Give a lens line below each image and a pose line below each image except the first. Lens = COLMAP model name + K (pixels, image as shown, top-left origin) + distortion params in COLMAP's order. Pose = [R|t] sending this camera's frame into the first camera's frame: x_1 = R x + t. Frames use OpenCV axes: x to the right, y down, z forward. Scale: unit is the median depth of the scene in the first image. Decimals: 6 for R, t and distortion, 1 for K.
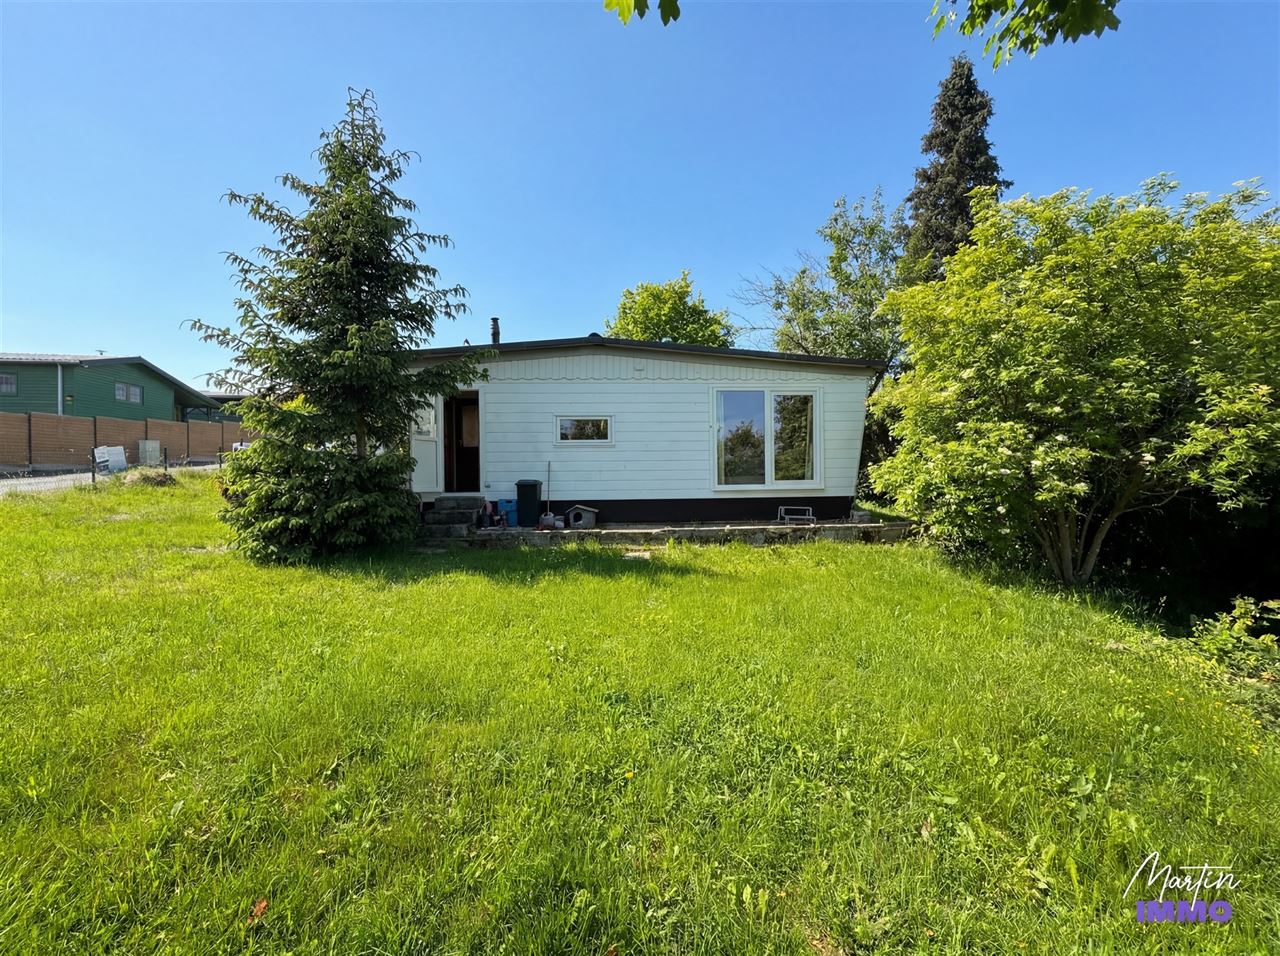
lens RADIAL K [[492.5, 0, 639.3], [0, 492.5, 472.1], [0, 0, 1]] dist [0.000068, -0.000084]
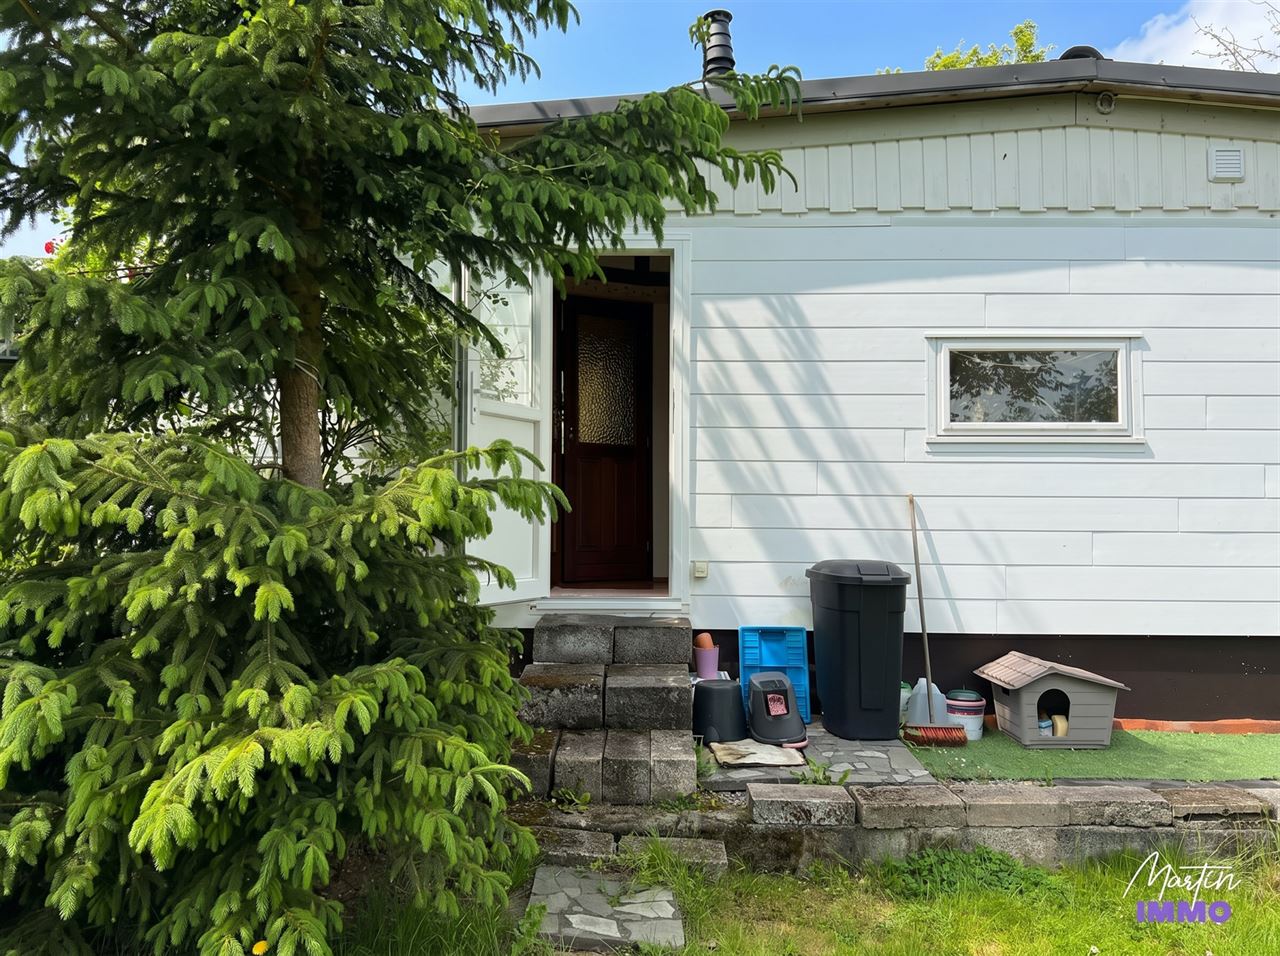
lens RADIAL K [[908.9, 0, 637.6], [0, 908.9, 473.8], [0, 0, 1]] dist [0.000439, -0.000141]
pose [[0.993037, 0.016886, -0.116587, -0.286129], [-0.019659, 0.999550, -0.022674, -0.019801], [0.116152, 0.024808, 0.992922, 0.470341]]
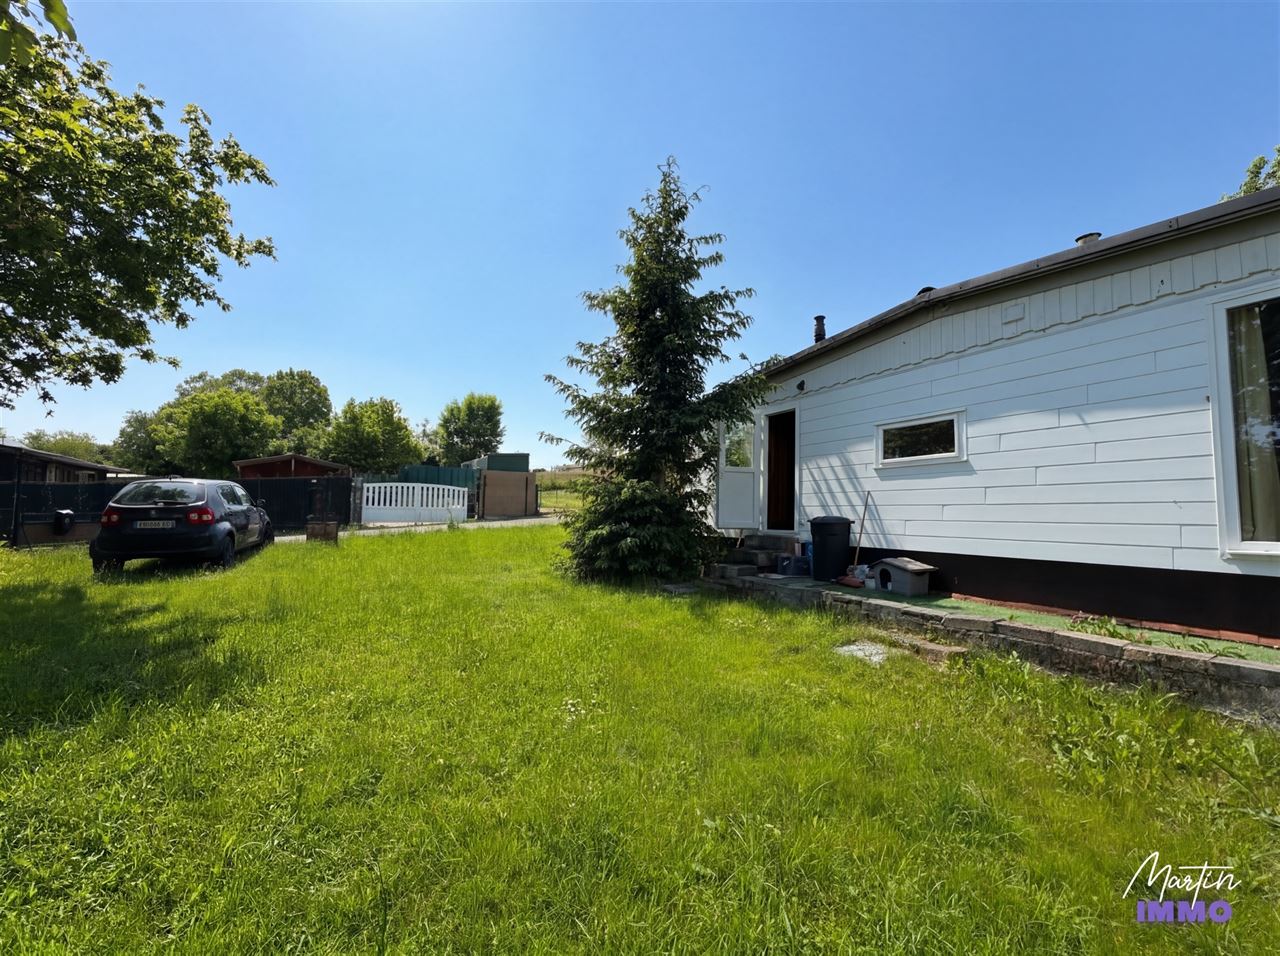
lens RADIAL K [[514.1, 0, 640.0], [0, 514.1, 478.0], [0, 0, 1]] dist [-0.000087, 0.000054]
pose [[0.401059, -0.050511, -0.914659, 0.369264], [-0.008366, 0.998235, -0.058795, 0.005221], [0.916014, 0.031233, 0.399928, 0.419680]]
